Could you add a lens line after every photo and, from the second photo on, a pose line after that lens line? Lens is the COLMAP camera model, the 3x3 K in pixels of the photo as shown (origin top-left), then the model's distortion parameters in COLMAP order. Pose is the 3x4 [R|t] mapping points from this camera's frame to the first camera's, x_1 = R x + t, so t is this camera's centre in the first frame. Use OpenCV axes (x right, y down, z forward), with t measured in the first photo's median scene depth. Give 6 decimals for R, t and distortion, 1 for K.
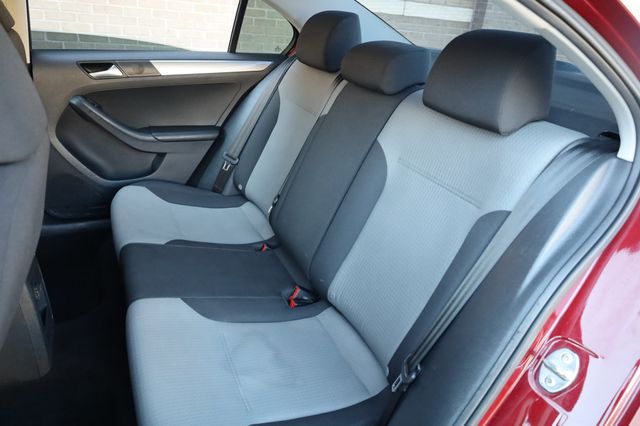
lens RADIAL K [[434.4, 0, 319.6], [0, 434.4, 212.0], [0, 0, 1]] dist [-0.010625, 0.003009]
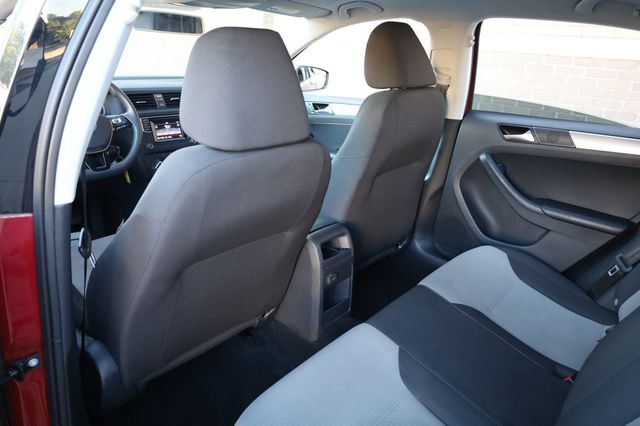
lens RADIAL K [[434.4, 0, 322.0], [0, 434.4, 215.4], [0, 0, 1]] dist [-0.010625, 0.003009]
pose [[0.385725, 0.273349, -0.881190, 0.267305], [-0.412844, 0.905283, 0.100108, -0.065526], [0.825092, 0.325180, 0.462041, 0.210998]]
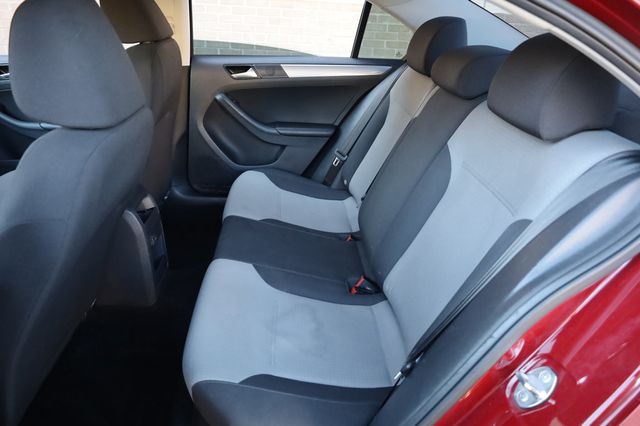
lens RADIAL K [[434.4, 0, 321.7], [0, 434.4, 212.1], [0, 0, 1]] dist [-0.010625, 0.003009]
pose [[0.926957, 0.125507, -0.353550, 0.171830], [-0.131003, 0.991346, 0.008446, 0.016357], [0.351551, 0.038487, 0.935377, -0.027074]]
